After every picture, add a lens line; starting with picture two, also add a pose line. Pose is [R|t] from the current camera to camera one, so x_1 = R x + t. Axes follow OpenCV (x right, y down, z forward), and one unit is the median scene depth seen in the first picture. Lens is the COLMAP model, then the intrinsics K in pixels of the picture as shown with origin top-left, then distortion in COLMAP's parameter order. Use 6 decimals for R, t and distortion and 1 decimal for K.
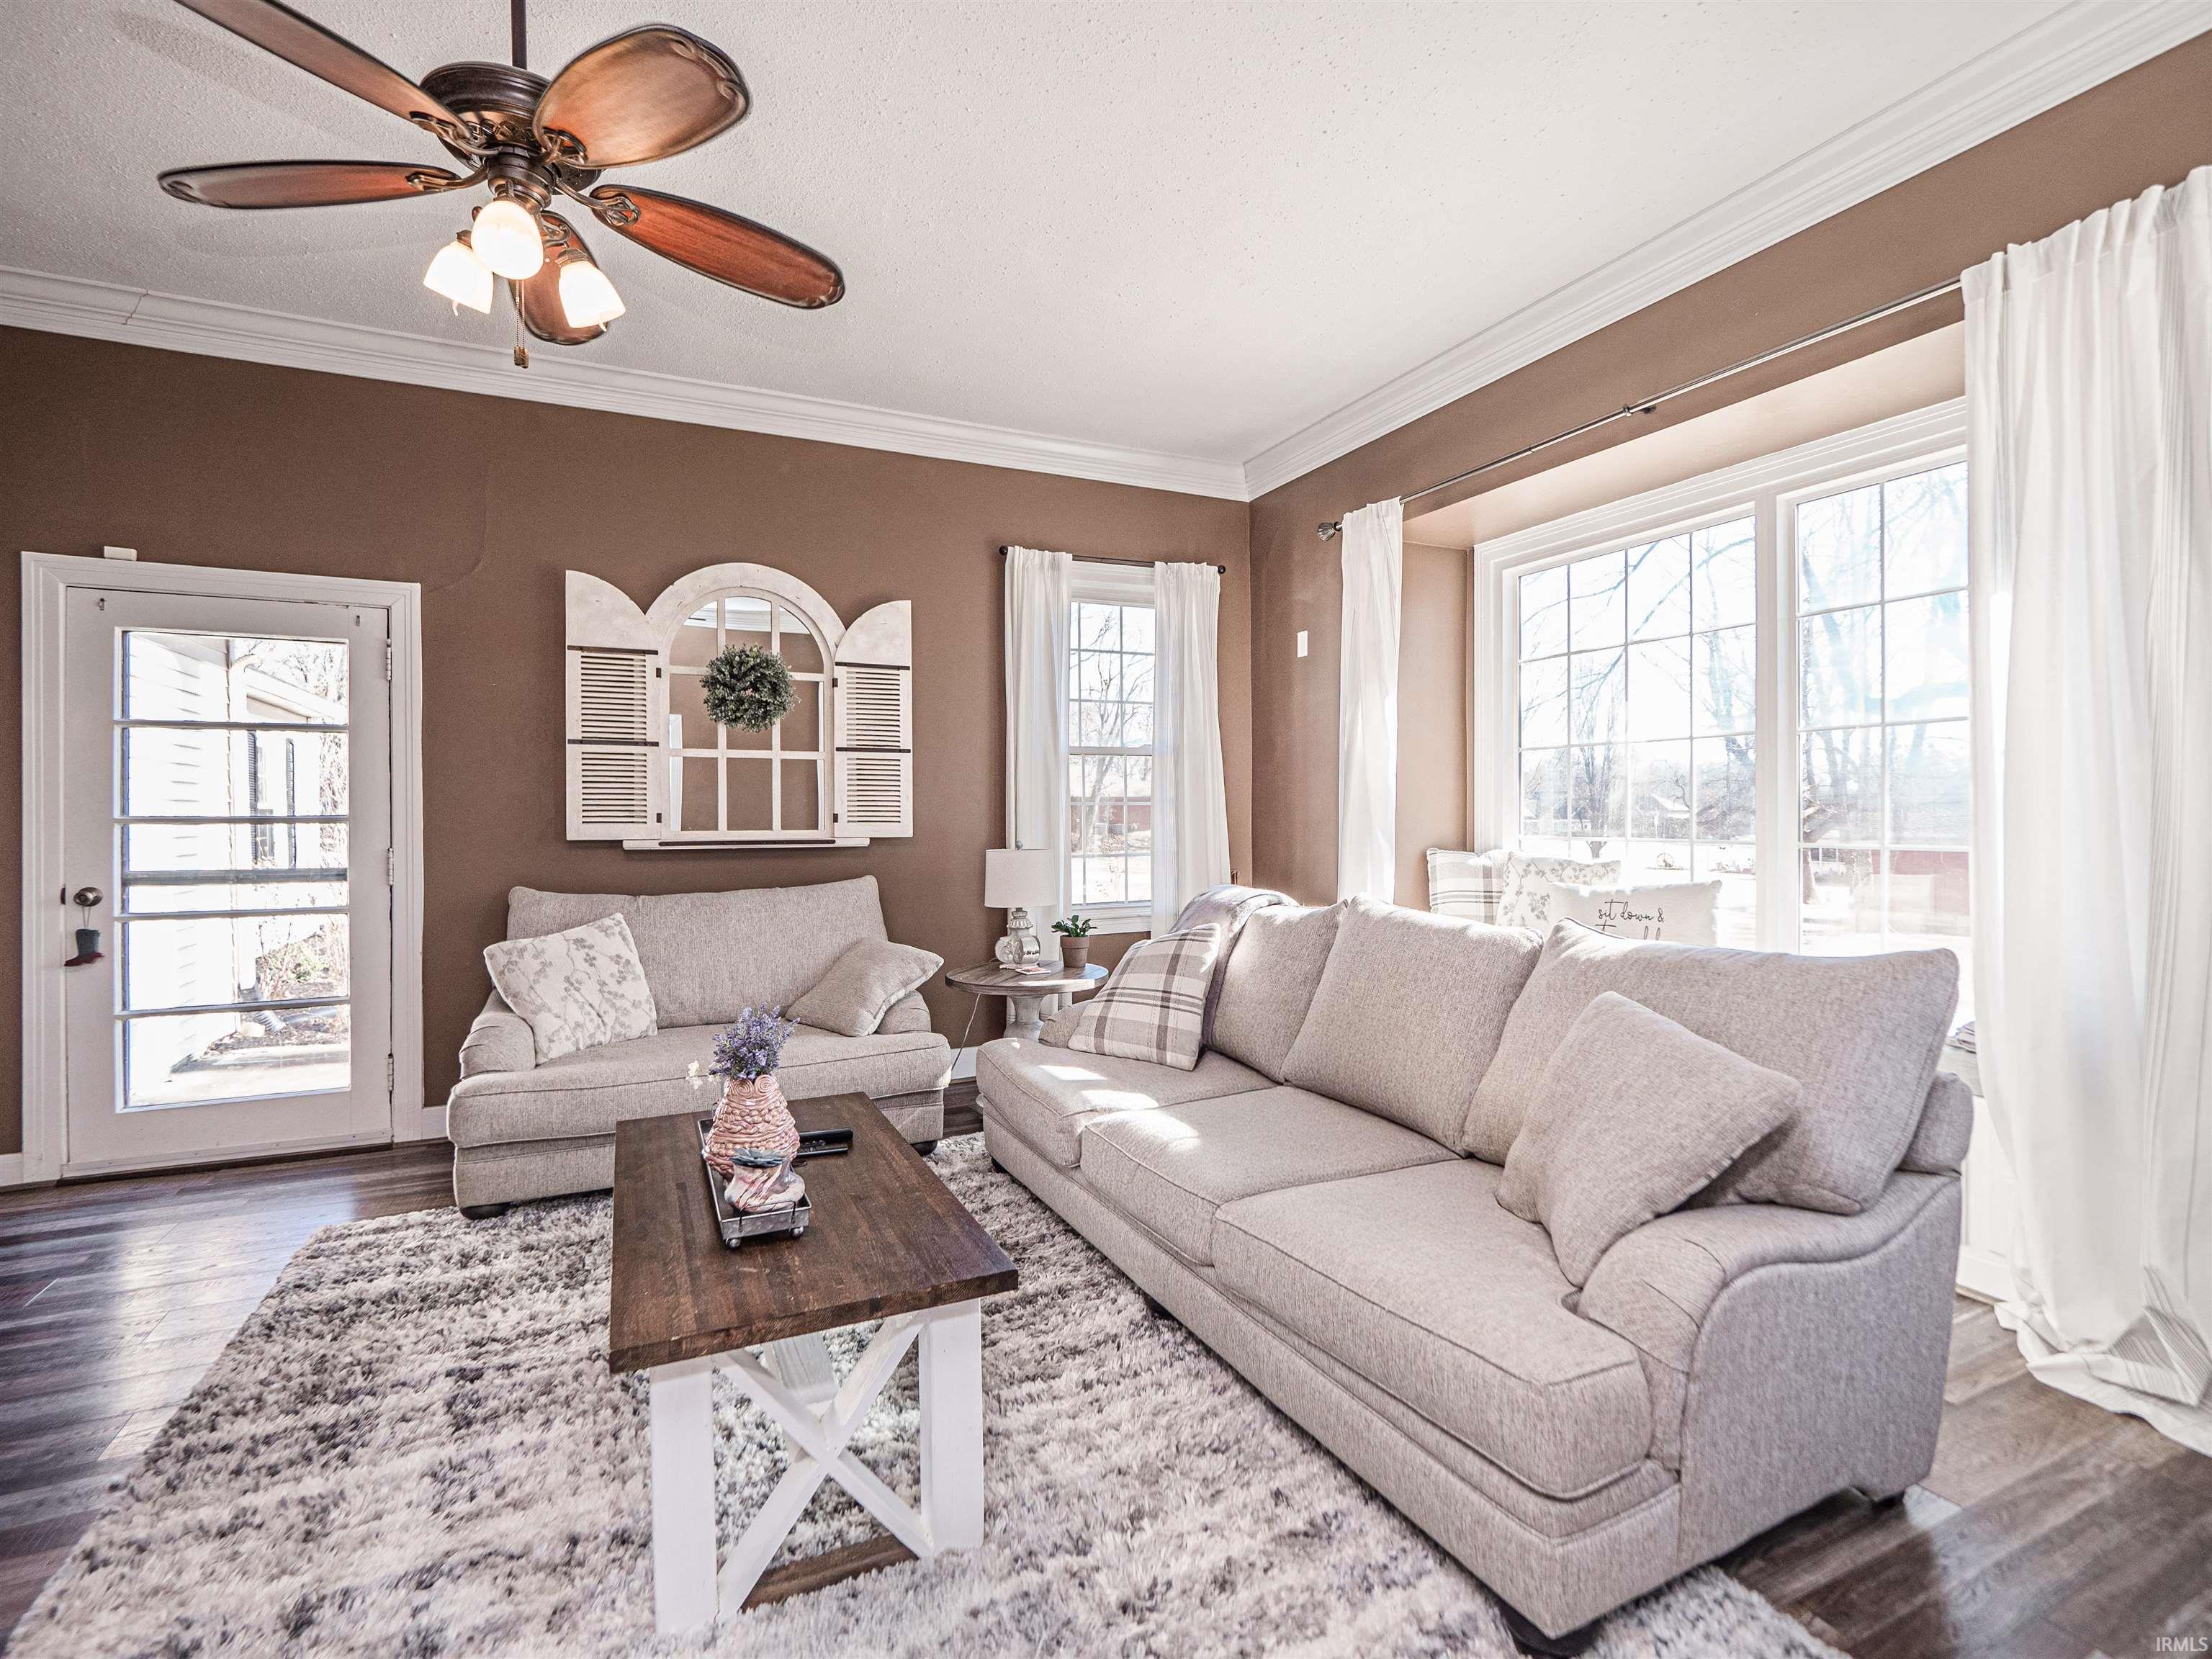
lens RADIAL K [[1047.1, 0, 1098.9], [0, 1047.1, 838.1], [0, 0, 1]] dist [-0.002531, 0.000707]
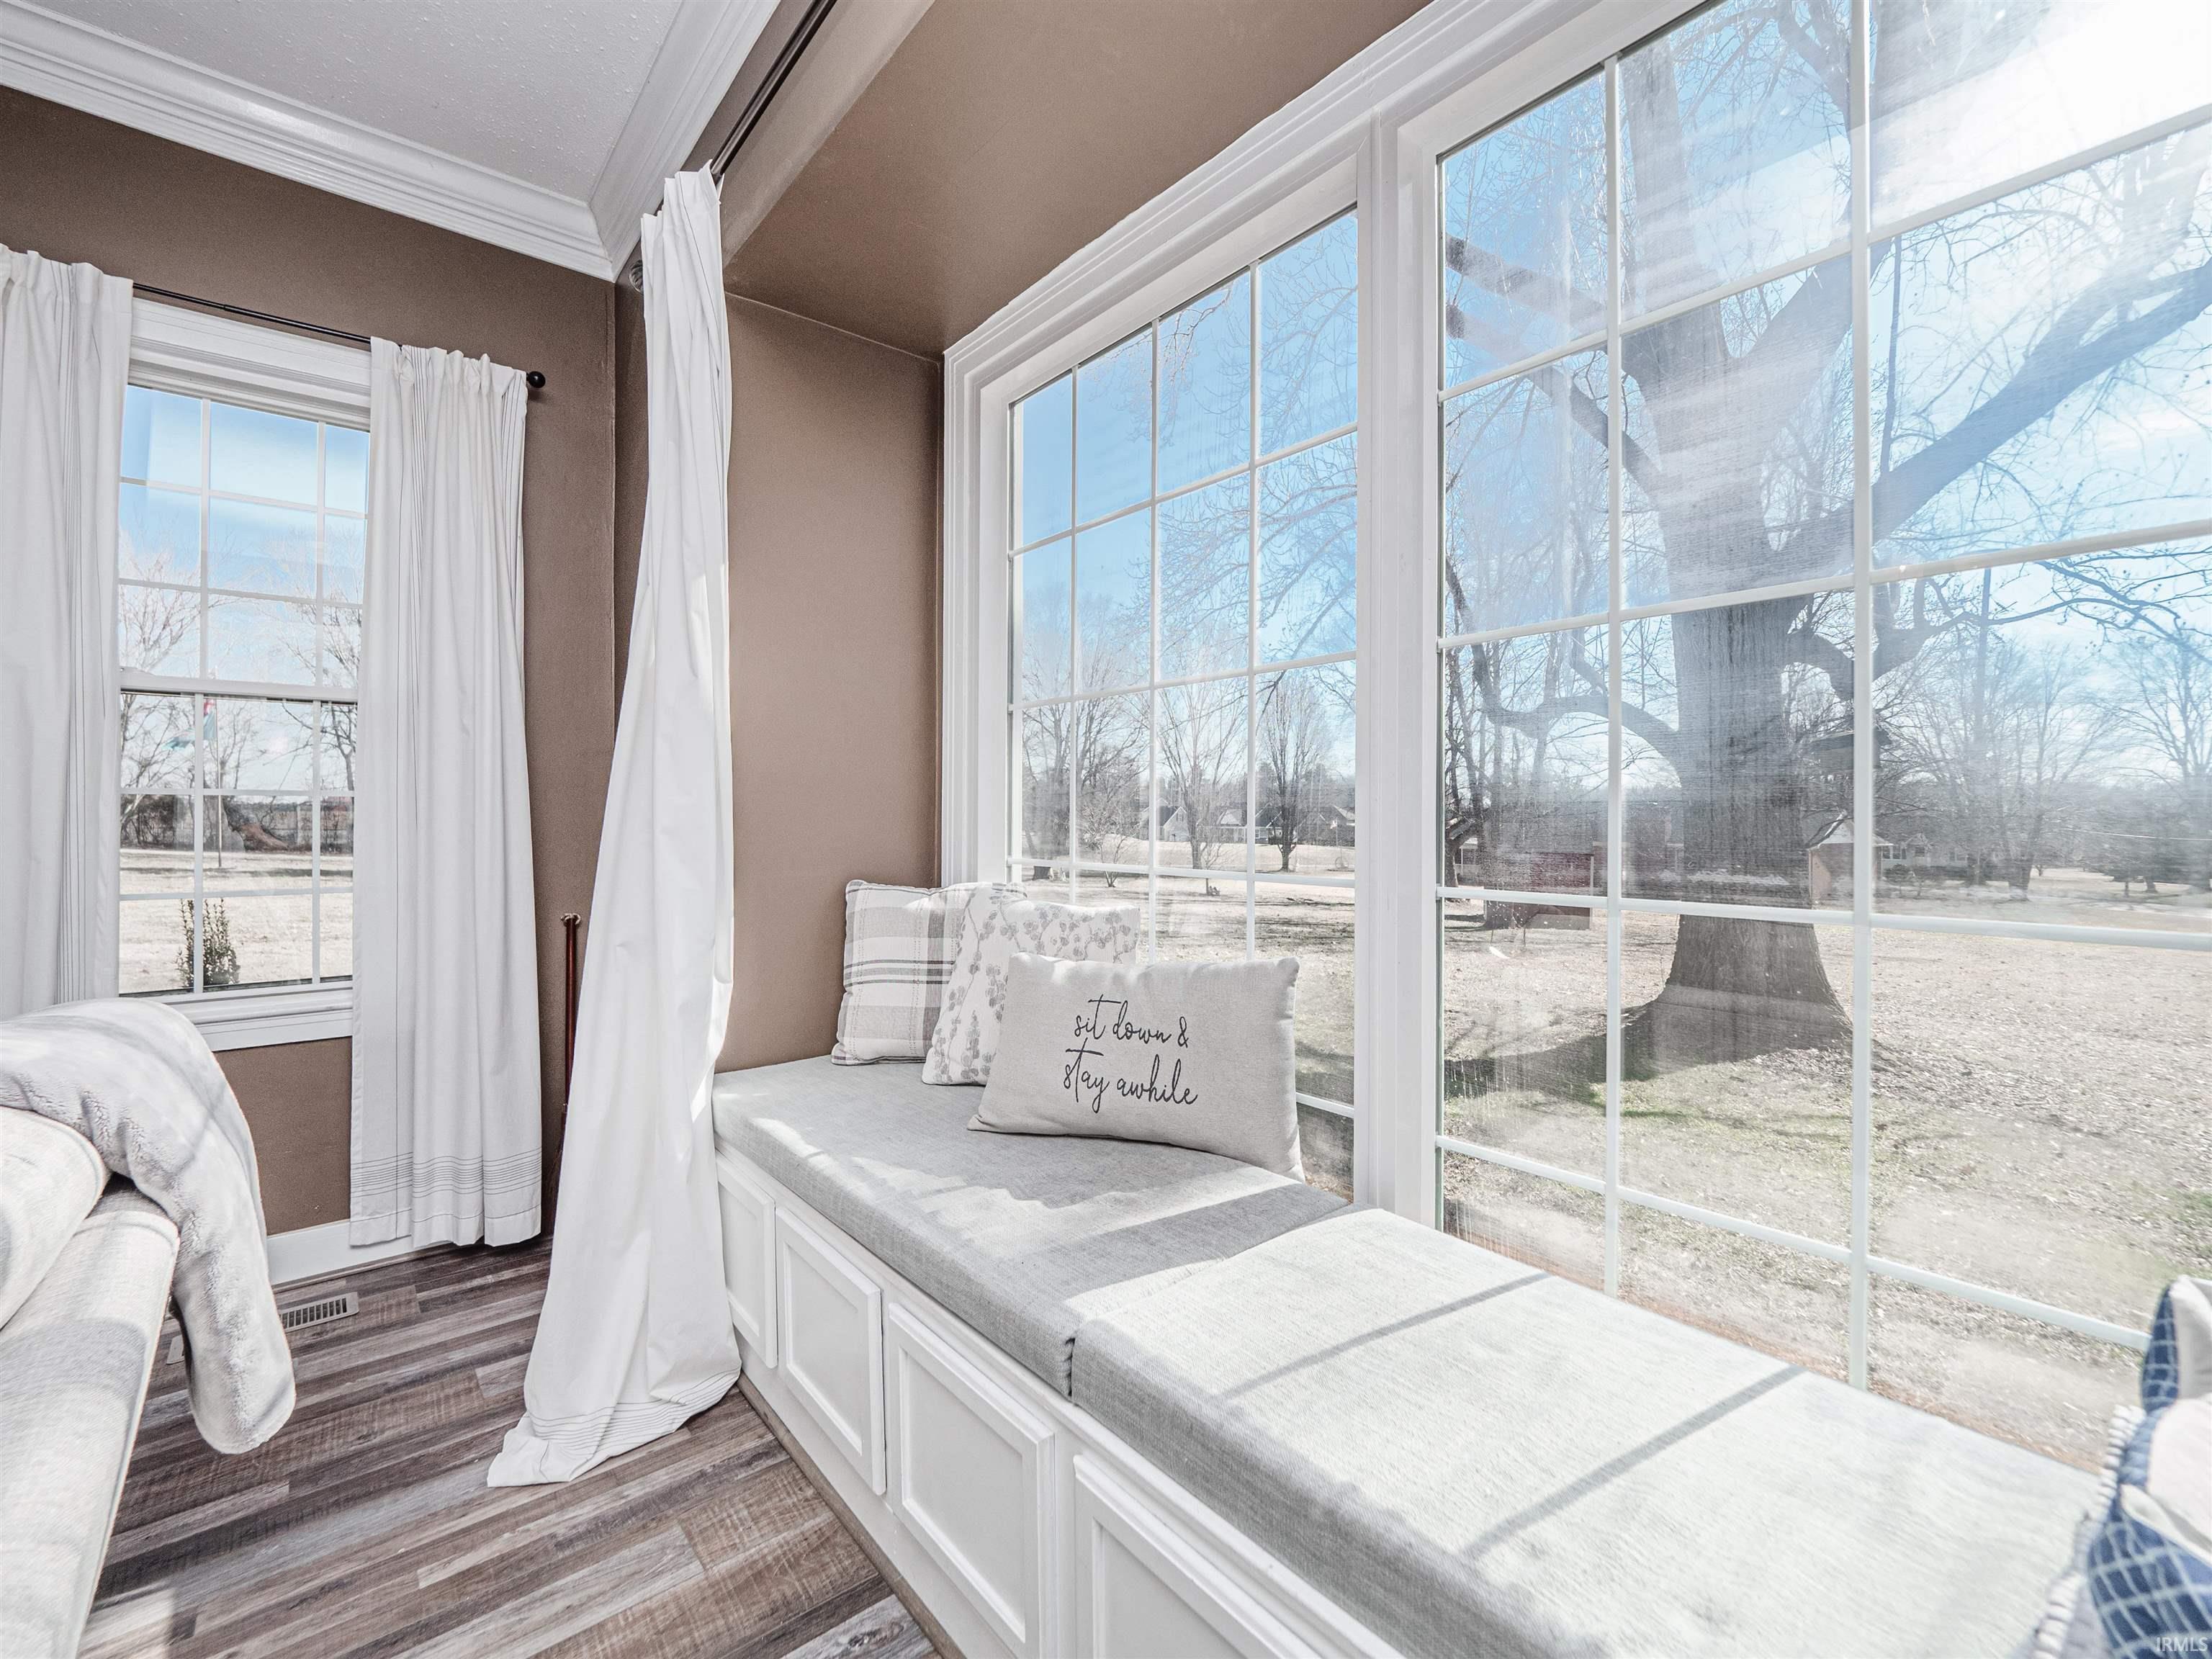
lens RADIAL K [[964.5, 0, 1105.0], [0, 964.5, 819.5], [0, 0, 1]] dist [0.008493, -0.001873]
pose [[0.968955, 0.010899, 0.246997, 0.294708], [-0.005504, 0.999731, -0.022522, -0.010842], [-0.247176, 0.020463, 0.968754, 0.433574]]
